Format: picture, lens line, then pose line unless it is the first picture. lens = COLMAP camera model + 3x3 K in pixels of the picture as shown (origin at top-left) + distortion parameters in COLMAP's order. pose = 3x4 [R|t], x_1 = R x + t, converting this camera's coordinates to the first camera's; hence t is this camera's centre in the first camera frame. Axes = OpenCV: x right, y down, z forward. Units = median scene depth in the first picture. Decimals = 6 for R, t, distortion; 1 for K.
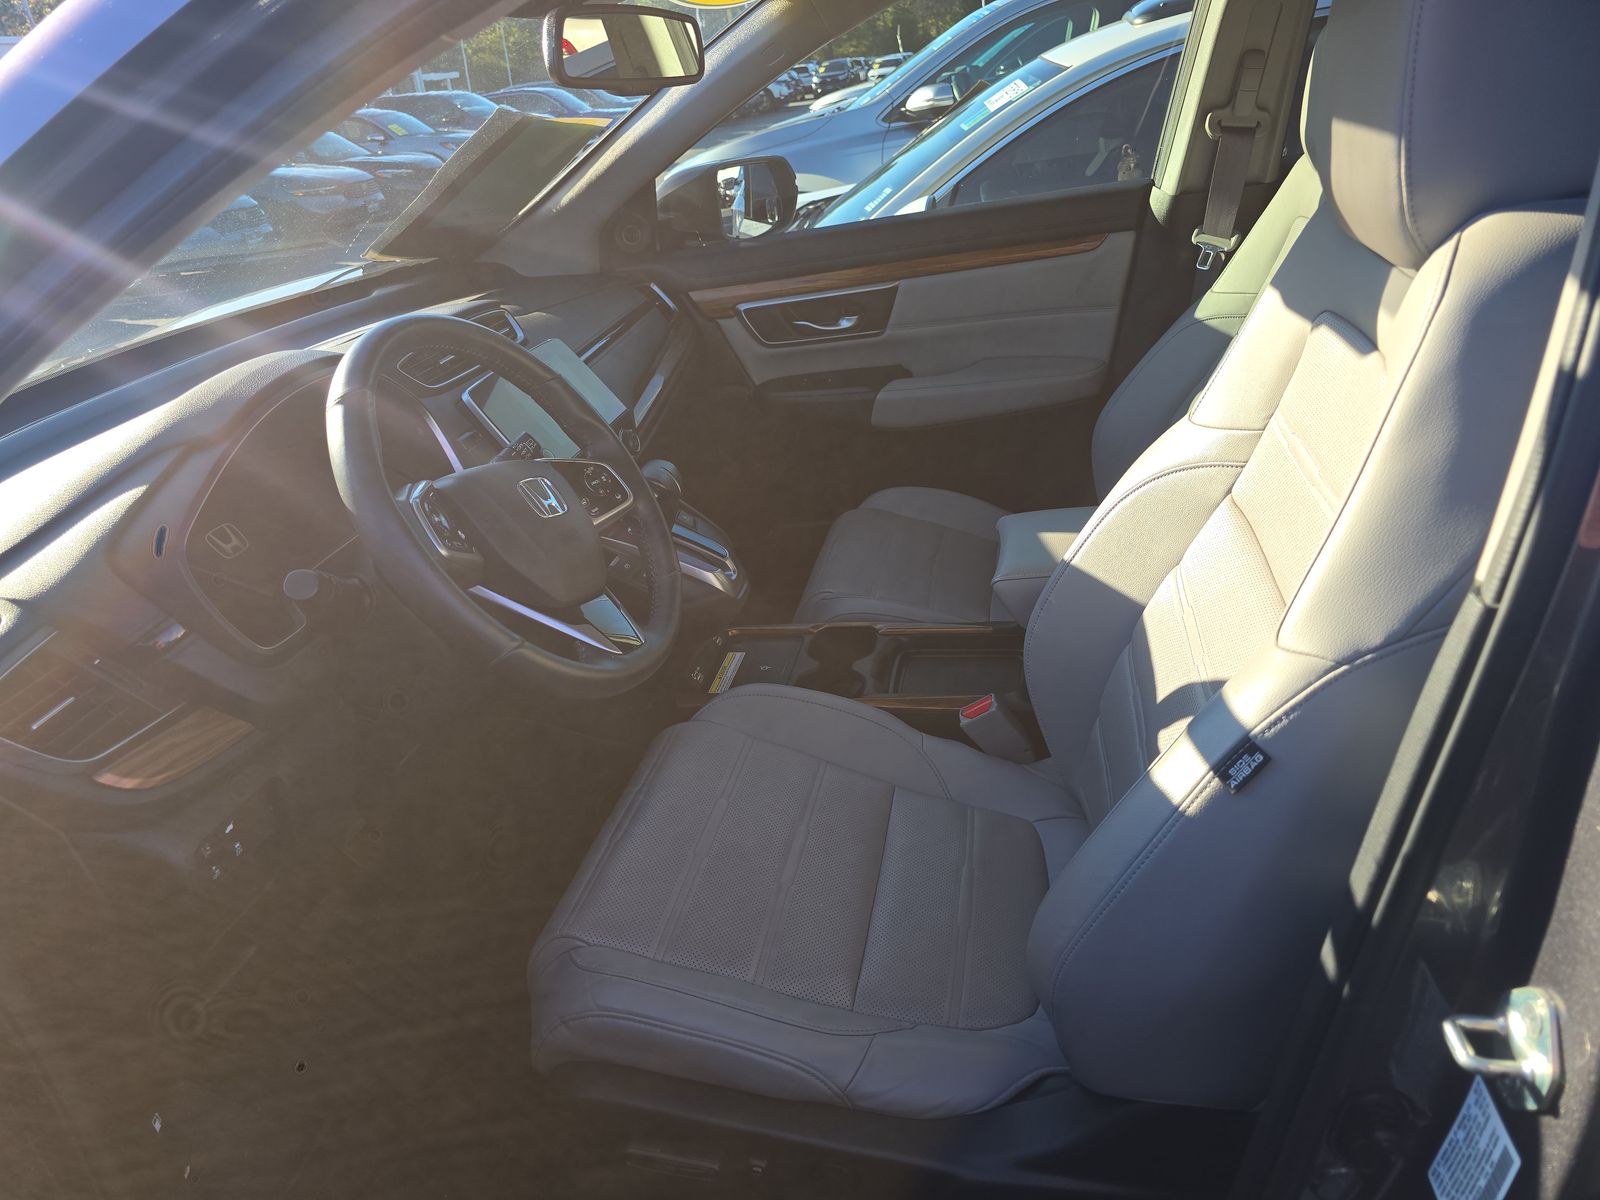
lens RADIAL K [[1099.3, 0, 787.4], [0, 1099.3, 647.9], [0, 0, 1]] dist [-0.027013, -0.001972]
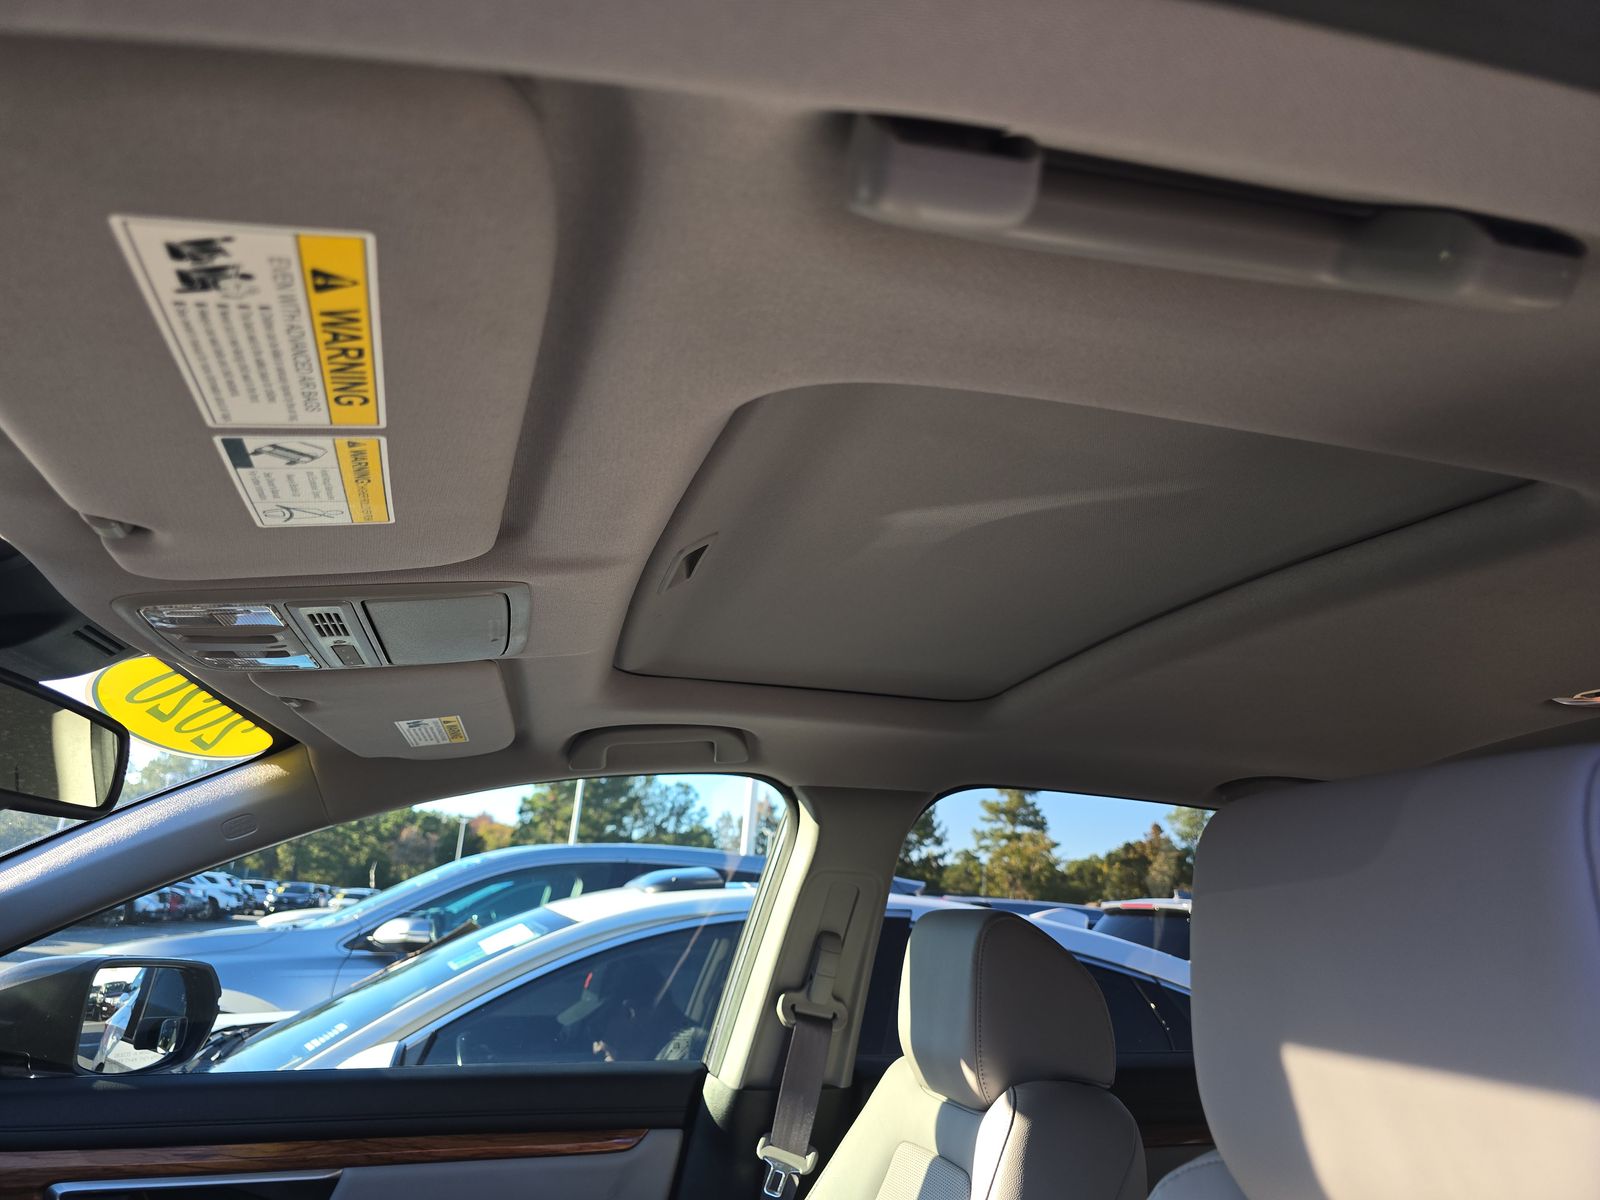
lens RADIAL K [[1066.0, 0, 790.3], [0, 1066.0, 640.5], [0, 0, 1]] dist [0.051383, -0.046016]
pose [[0.879257, 0.283126, 0.383076, -0.000762], [0.056829, 0.736102, -0.674480, -0.078459], [-0.472946, 0.614811, 0.631133, 0.178767]]
